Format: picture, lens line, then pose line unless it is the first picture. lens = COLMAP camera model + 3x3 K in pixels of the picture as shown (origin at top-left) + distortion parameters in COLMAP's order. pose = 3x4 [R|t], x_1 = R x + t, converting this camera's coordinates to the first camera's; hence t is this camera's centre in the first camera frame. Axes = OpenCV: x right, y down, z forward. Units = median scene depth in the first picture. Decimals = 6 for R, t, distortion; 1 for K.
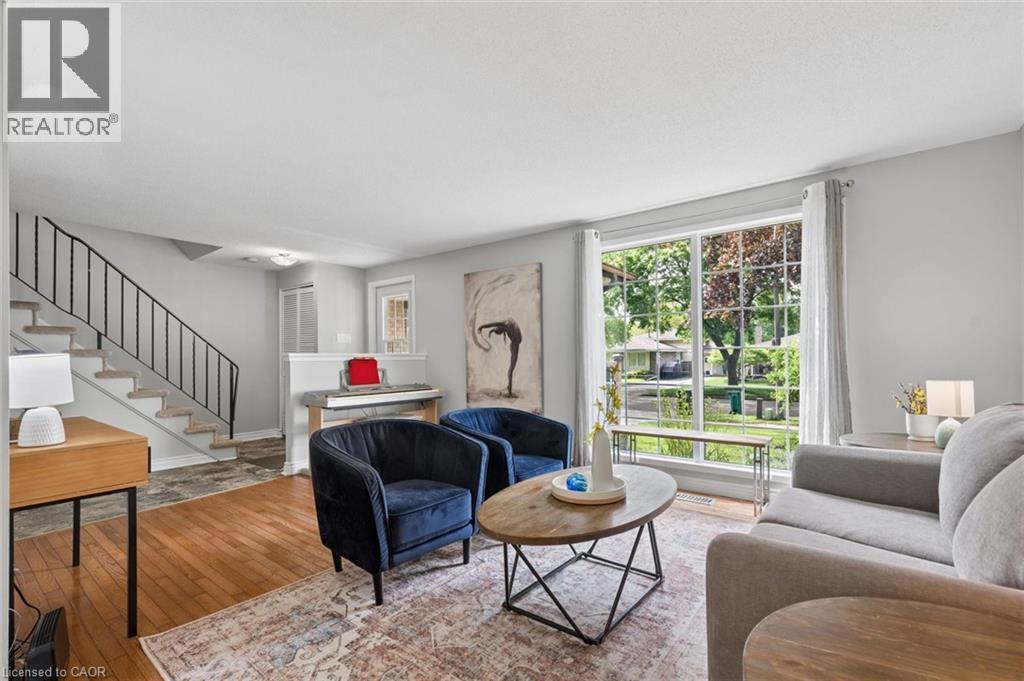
lens RADIAL K [[462.1, 0, 509.3], [0, 462.1, 354.3], [0, 0, 1]] dist [0.000862, 0.000058]
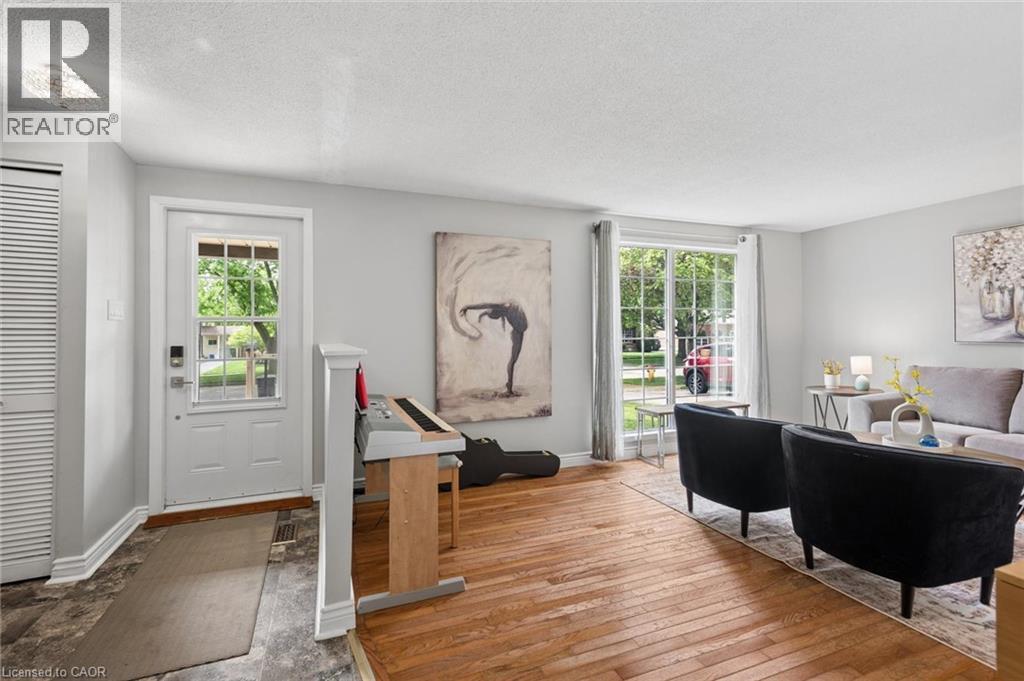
lens RADIAL K [[462.1, 0, 511.4], [0, 462.1, 333.8], [0, 0, 1]] dist [0.000862, 0.000058]
pose [[0.502817, 0.005257, 0.864377, -0.700468], [-0.001608, 0.999985, -0.005146, -0.013663], [-0.864392, 0.001197, 0.502818, 0.582492]]
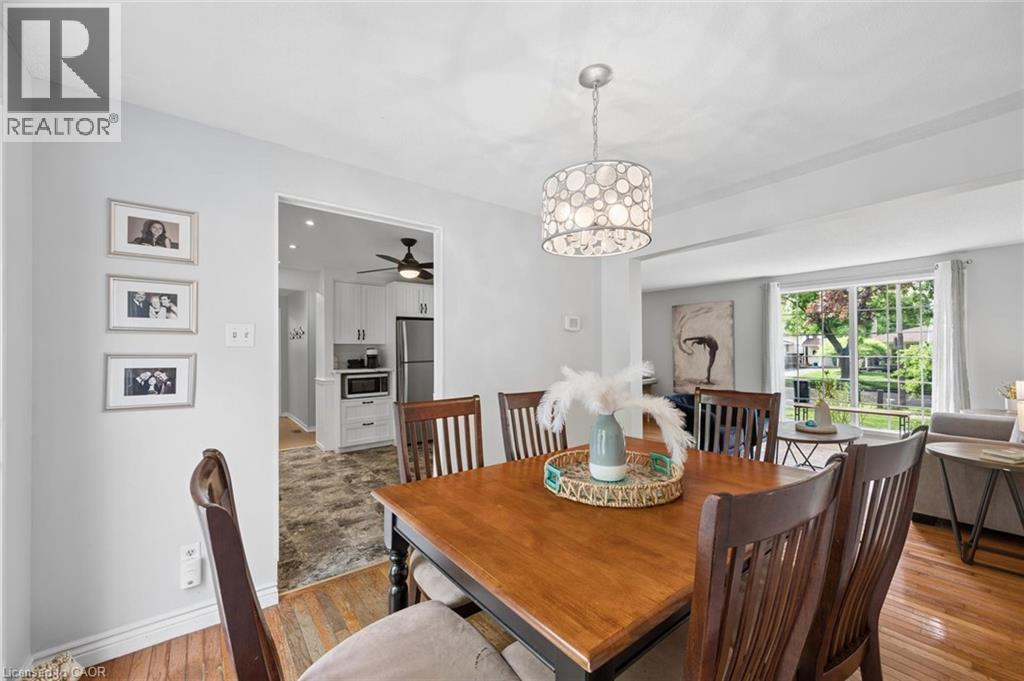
lens RADIAL K [[396.7, 0, 513.4], [0, 396.7, 345.8], [0, 0, 1]] dist [0.000080, 0.000127]
pose [[0.971594, 0.000548, -0.236652, -0.327205], [-0.000382, 1.000000, 0.000748, -0.039920], [0.236652, -0.000636, 0.971594, -0.488362]]
